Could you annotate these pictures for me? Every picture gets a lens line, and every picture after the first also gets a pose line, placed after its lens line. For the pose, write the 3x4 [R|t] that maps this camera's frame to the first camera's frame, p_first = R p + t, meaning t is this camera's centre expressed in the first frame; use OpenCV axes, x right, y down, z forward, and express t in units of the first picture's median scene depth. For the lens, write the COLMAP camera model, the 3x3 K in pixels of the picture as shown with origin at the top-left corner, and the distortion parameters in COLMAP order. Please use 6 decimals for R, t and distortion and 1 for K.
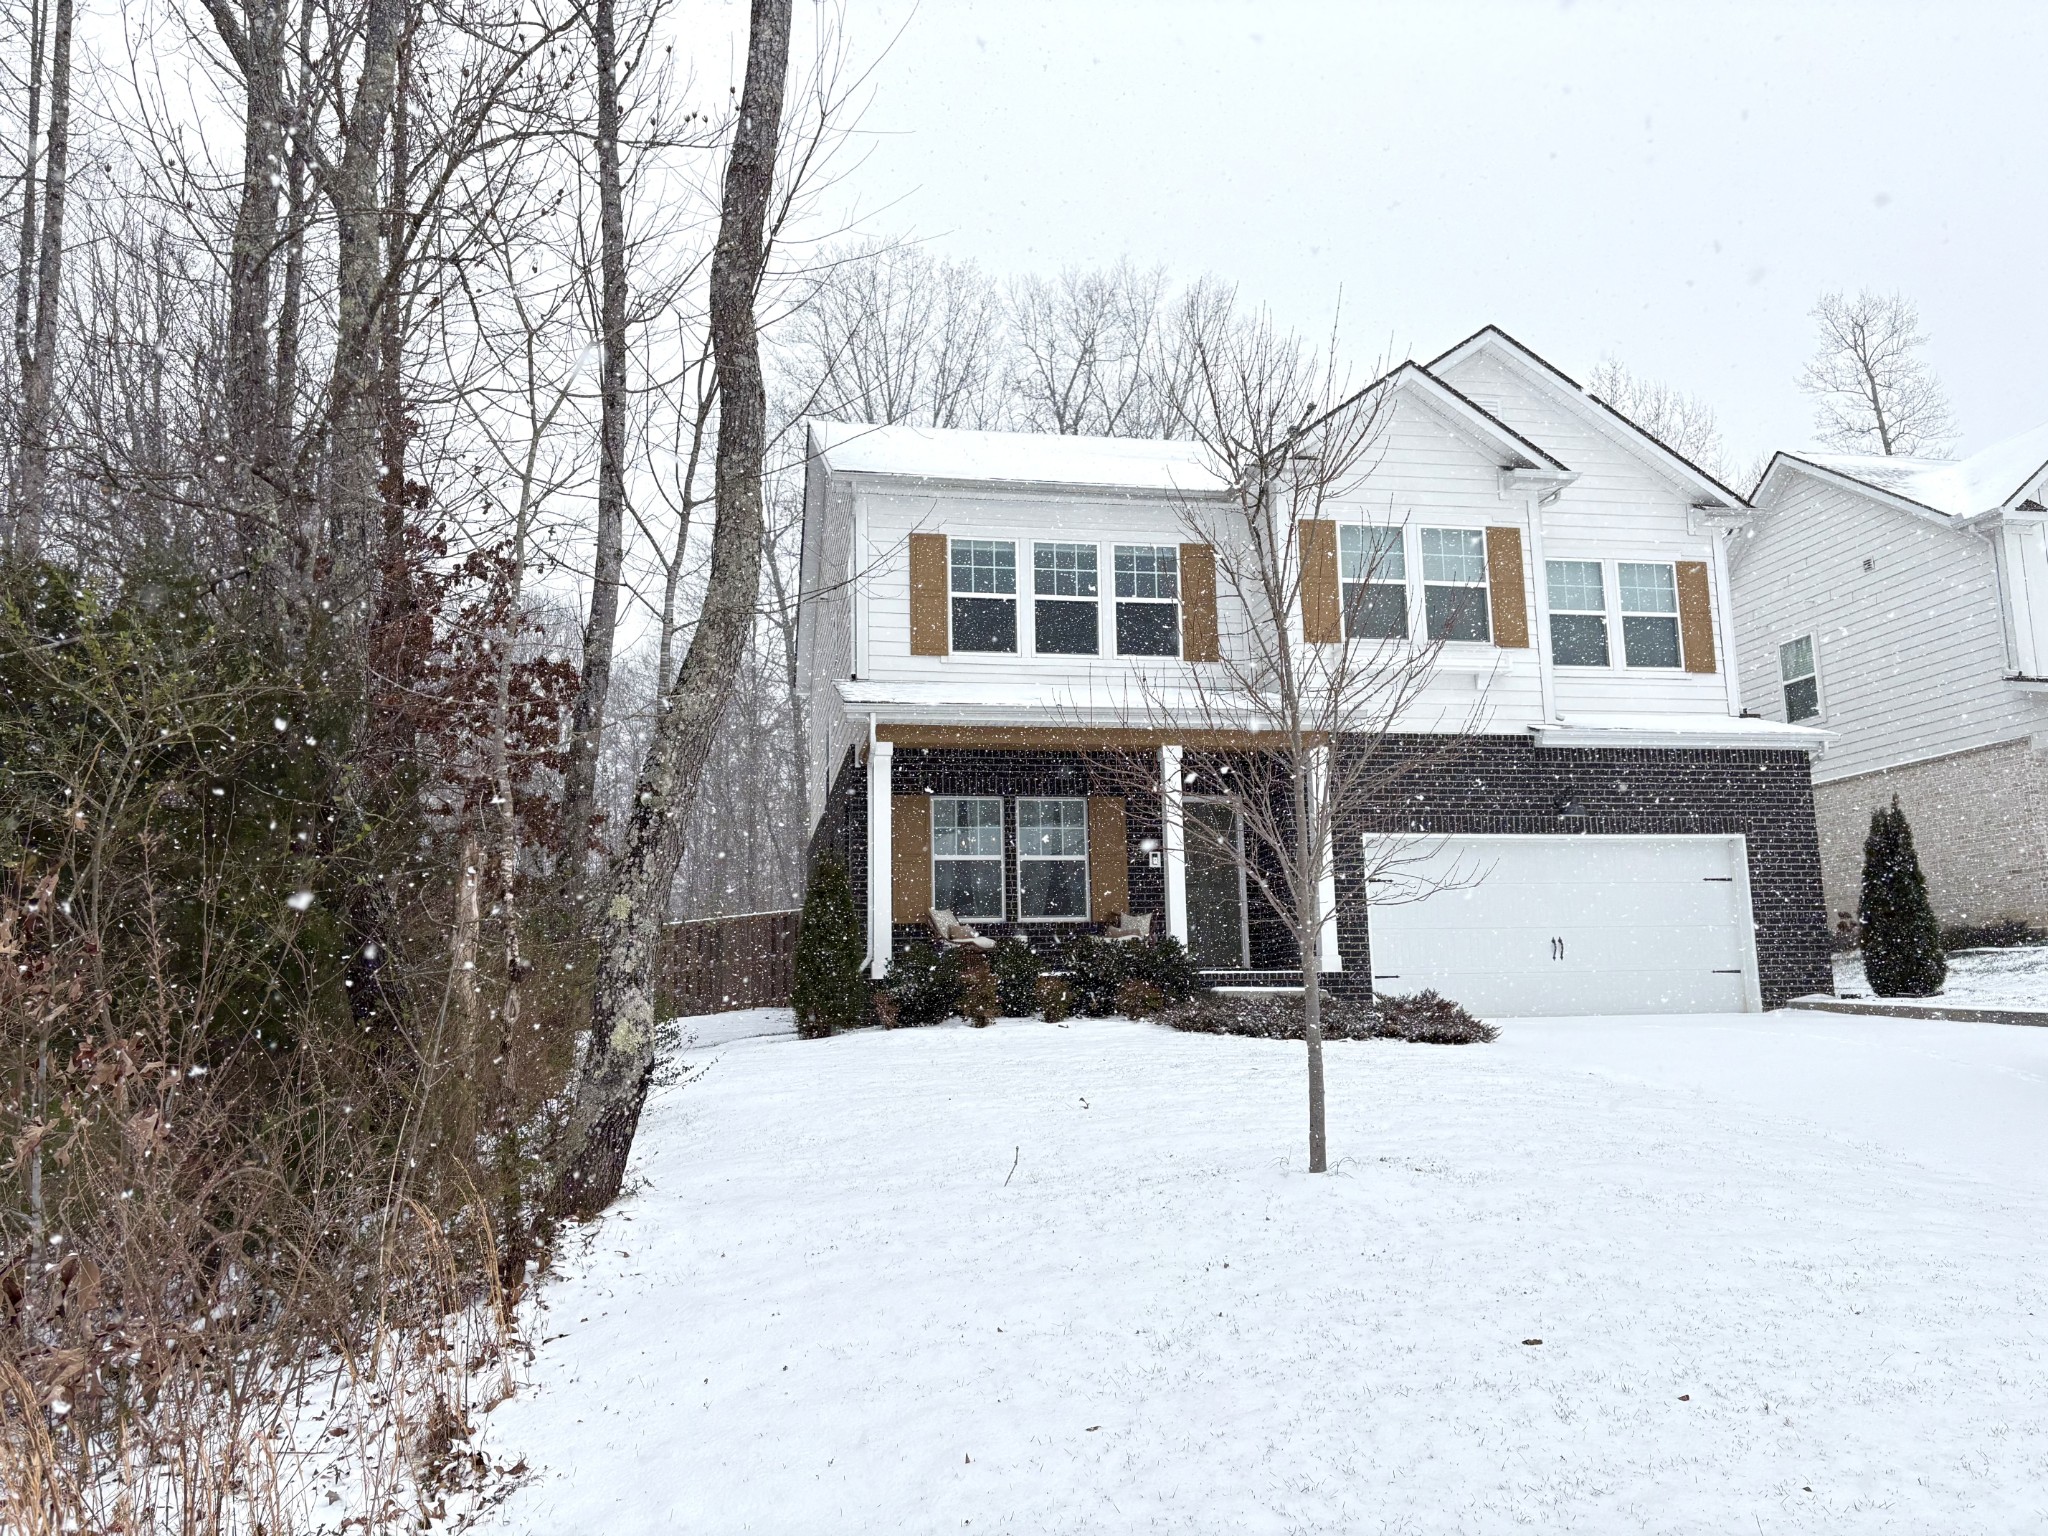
lens RADIAL K [[1551.2, 0, 1025.4], [0, 1551.2, 772.1], [0, 0, 1]] dist [0.000156, -0.000865]
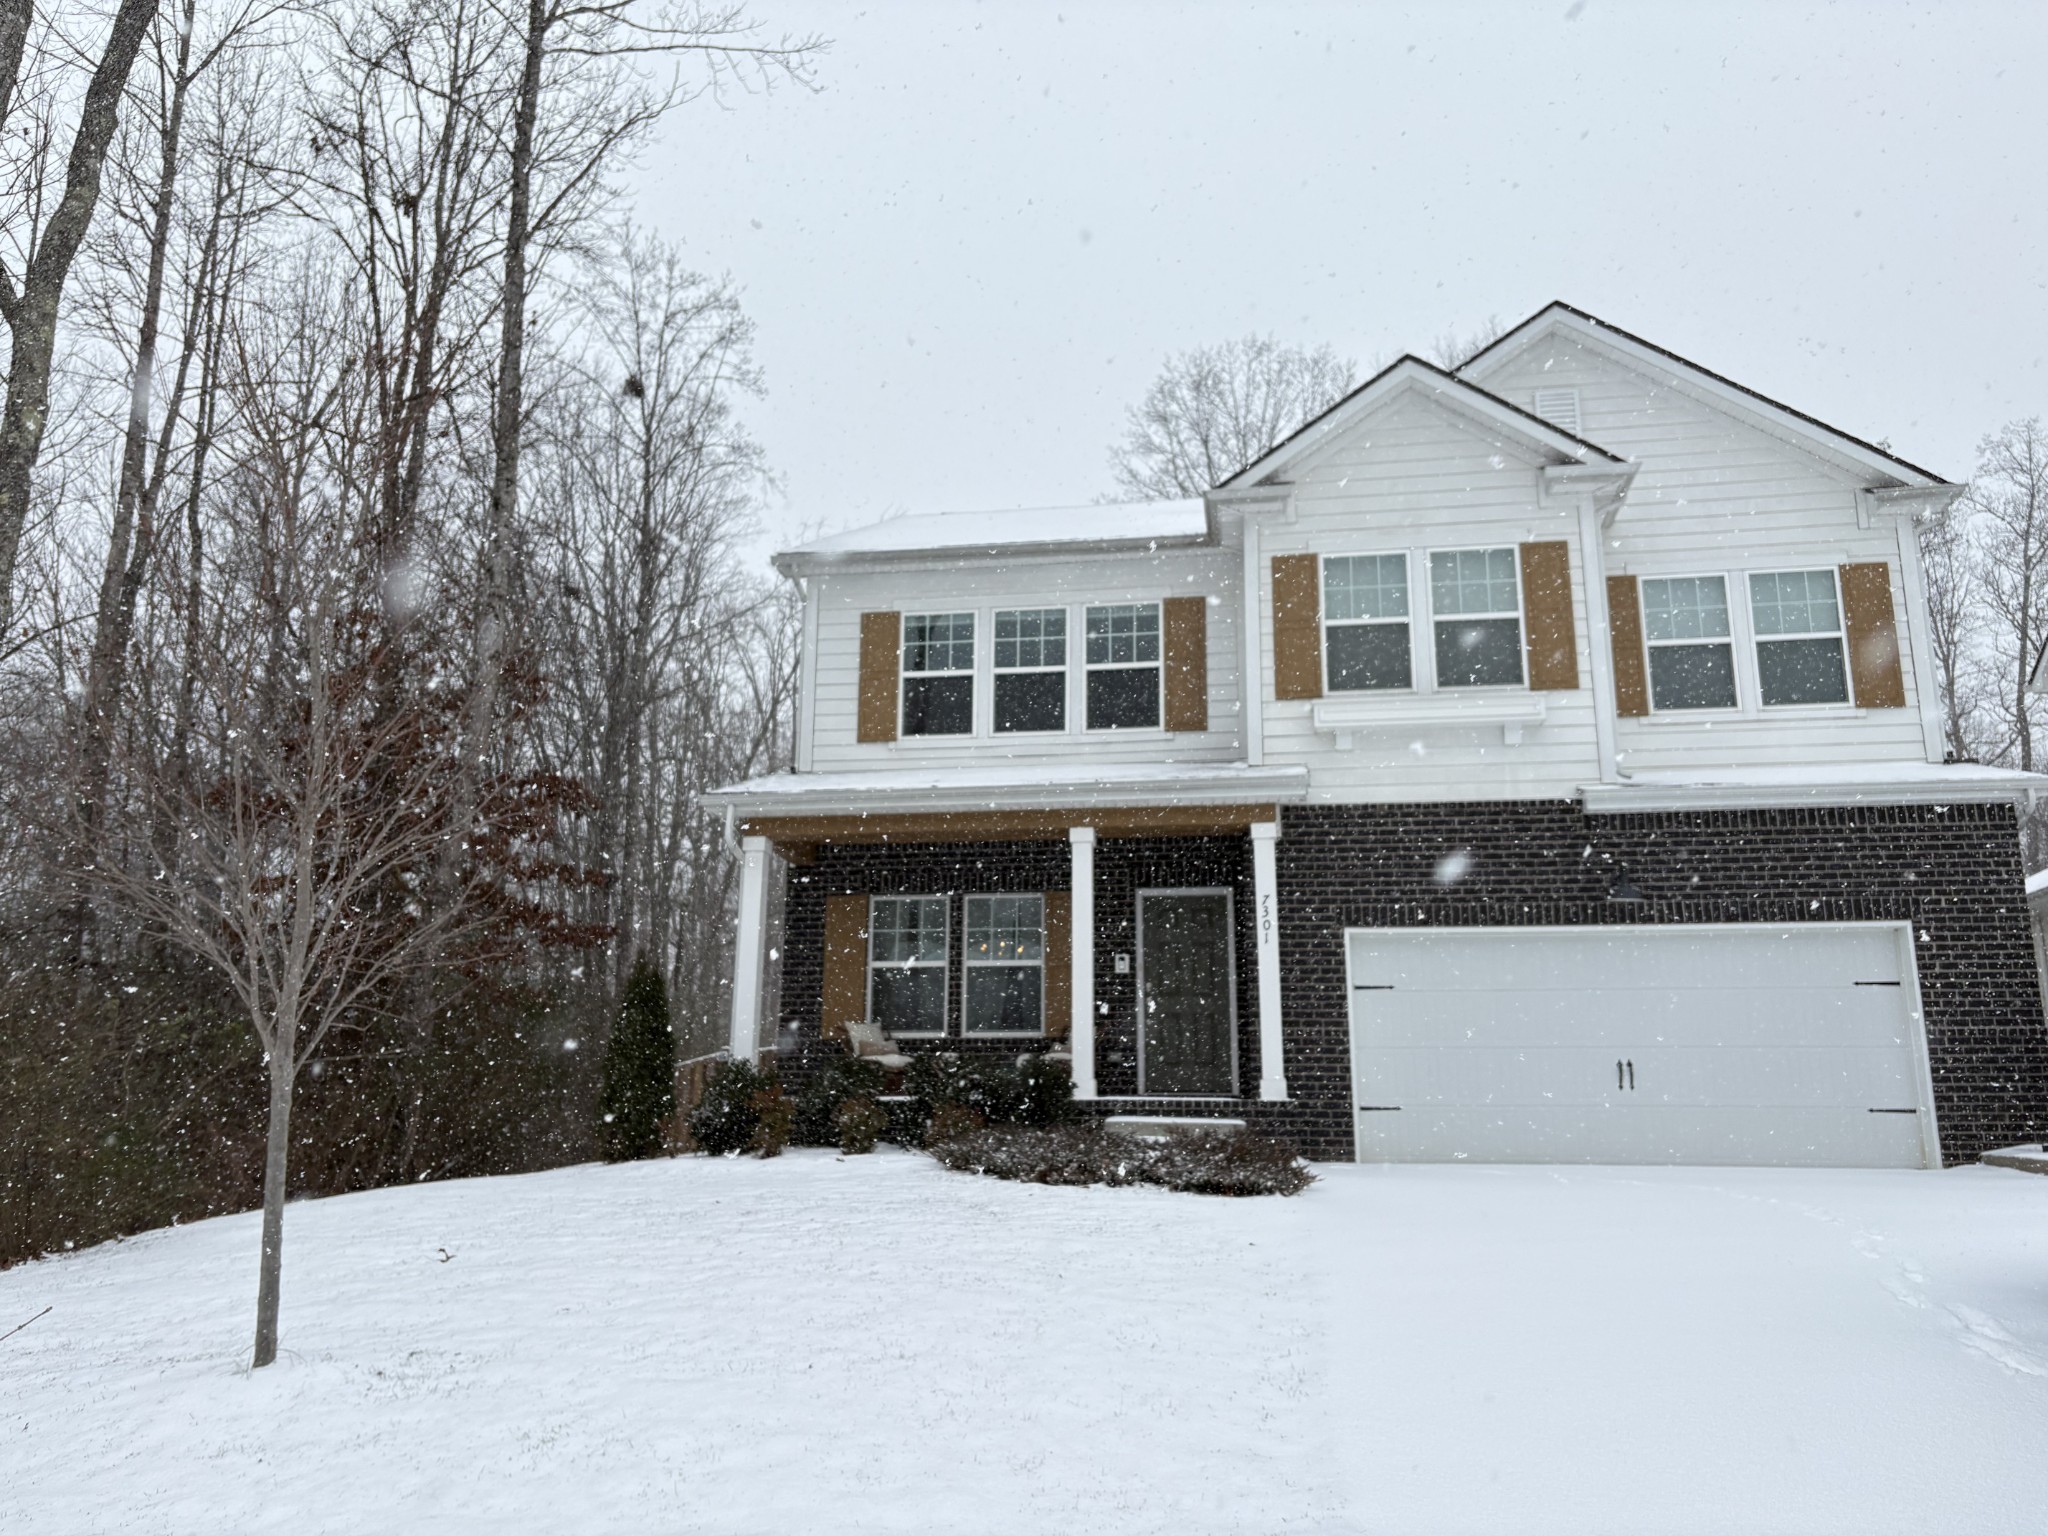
lens RADIAL K [[1551.2, 0, 1025.4], [0, 1551.2, 772.1], [0, 0, 1]] dist [0.000156, -0.000865]
pose [[0.940845, -0.052846, -0.334690, 0.323342], [0.025936, 0.996097, -0.084371, 0.021563], [0.337843, 0.070700, 0.938543, 0.170405]]
